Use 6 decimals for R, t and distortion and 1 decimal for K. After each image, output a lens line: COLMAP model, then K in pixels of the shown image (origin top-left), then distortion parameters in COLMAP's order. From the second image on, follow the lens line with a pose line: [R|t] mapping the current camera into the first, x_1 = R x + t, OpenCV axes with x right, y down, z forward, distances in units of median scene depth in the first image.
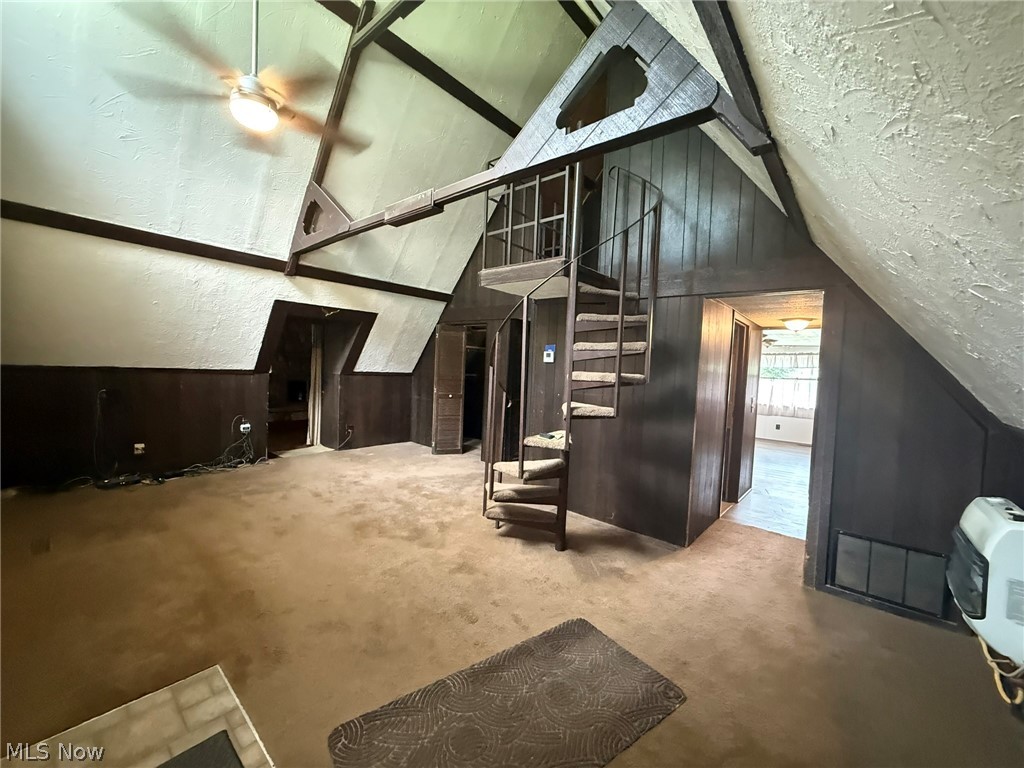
lens RADIAL K [[405.6, 0, 509.1], [0, 405.6, 381.8], [0, 0, 1]] dist [-0.000896, 0.000090]
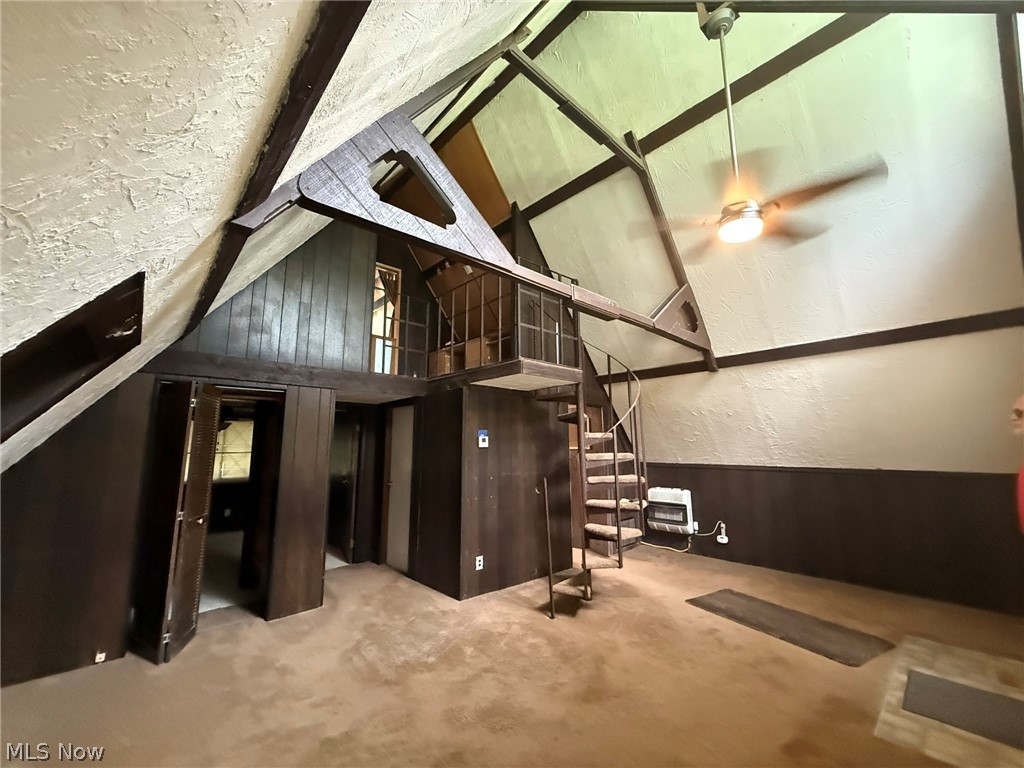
lens RADIAL K [[405.6, 0, 508.1], [0, 405.6, 381.1], [0, 0, 1]] dist [-0.000896, 0.000090]
pose [[0.124387, 0.112239, 0.985865, -0.929409], [0.055310, 0.991252, -0.119831, -0.088249], [-0.990691, 0.069434, 0.117091, 0.814321]]
